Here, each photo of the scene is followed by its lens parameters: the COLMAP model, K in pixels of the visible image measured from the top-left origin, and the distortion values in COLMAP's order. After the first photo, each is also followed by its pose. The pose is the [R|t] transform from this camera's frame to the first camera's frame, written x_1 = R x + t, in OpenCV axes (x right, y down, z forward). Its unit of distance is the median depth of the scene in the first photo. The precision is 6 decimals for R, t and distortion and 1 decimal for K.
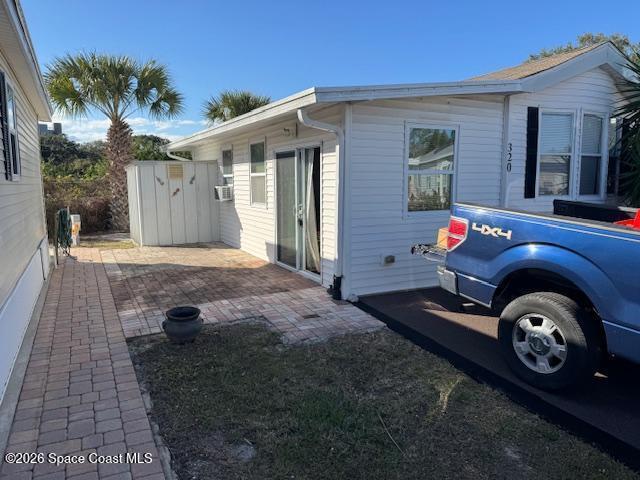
lens RADIAL K [[458.4, 0, 320.0], [0, 458.4, 238.1], [0, 0, 1]] dist [0.033812, -0.005639]
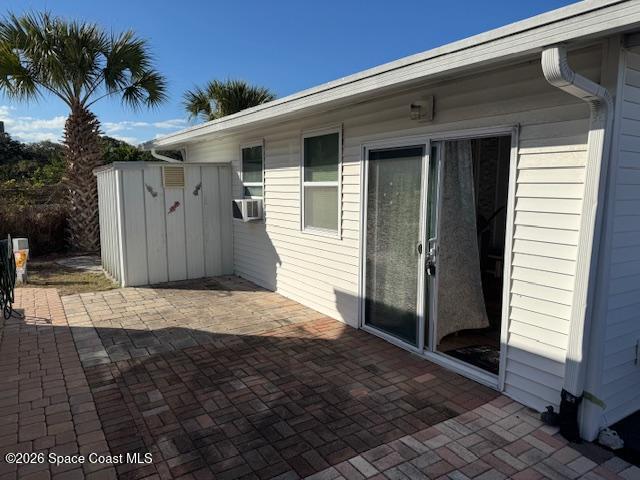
lens RADIAL K [[458.4, 0, 320.8], [0, 458.4, 240.2], [0, 0, 1]] dist [0.033812, -0.005639]
pose [[0.996051, -0.002137, 0.088756, -0.168827], [0.002741, 0.999974, -0.006677, -0.048695], [-0.088739, 0.006894, 0.996031, 0.314738]]
